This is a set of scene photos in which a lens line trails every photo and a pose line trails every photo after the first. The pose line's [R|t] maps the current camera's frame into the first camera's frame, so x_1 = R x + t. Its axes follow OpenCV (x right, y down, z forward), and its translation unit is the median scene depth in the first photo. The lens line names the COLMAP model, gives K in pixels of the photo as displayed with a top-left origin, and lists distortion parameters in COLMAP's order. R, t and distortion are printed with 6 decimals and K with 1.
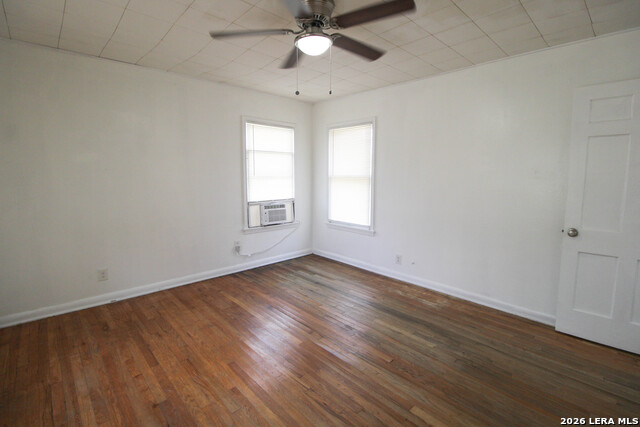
lens RADIAL K [[296.5, 0, 323.4], [0, 296.5, 208.4], [0, 0, 1]] dist [-0.002585, -0.012920]
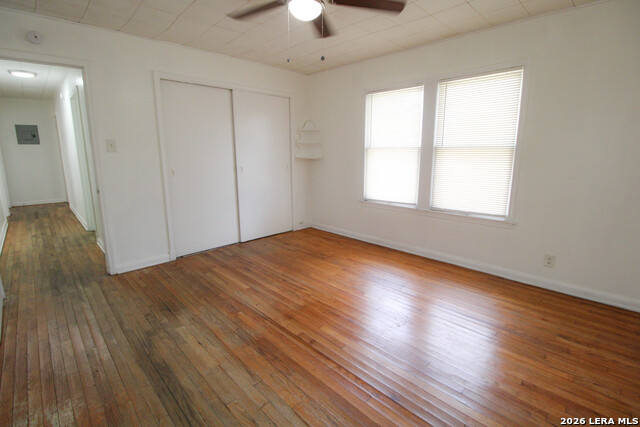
lens RADIAL K [[289.3, 0, 330.1], [0, 289.3, 205.8], [0, 0, 1]] dist [-0.001104, -0.000044]
pose [[-0.998701, 0.003548, -0.050822, -0.036740], [-0.012351, 0.950947, 0.309106, -0.126331], [0.049426, 0.309333, -0.949669, 1.162924]]
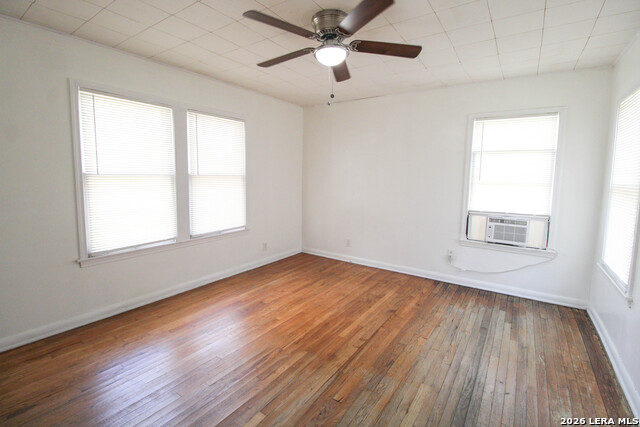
lens RADIAL K [[289.9, 0, 315.4], [0, 289.9, 206.0], [0, 0, 1]] dist [-0.029591, -0.000016]
pose [[0.188853, 0.097730, -0.977130, 0.567686], [-0.131858, 0.988548, 0.073387, -0.041752], [0.973112, 0.114983, 0.199577, 0.438036]]
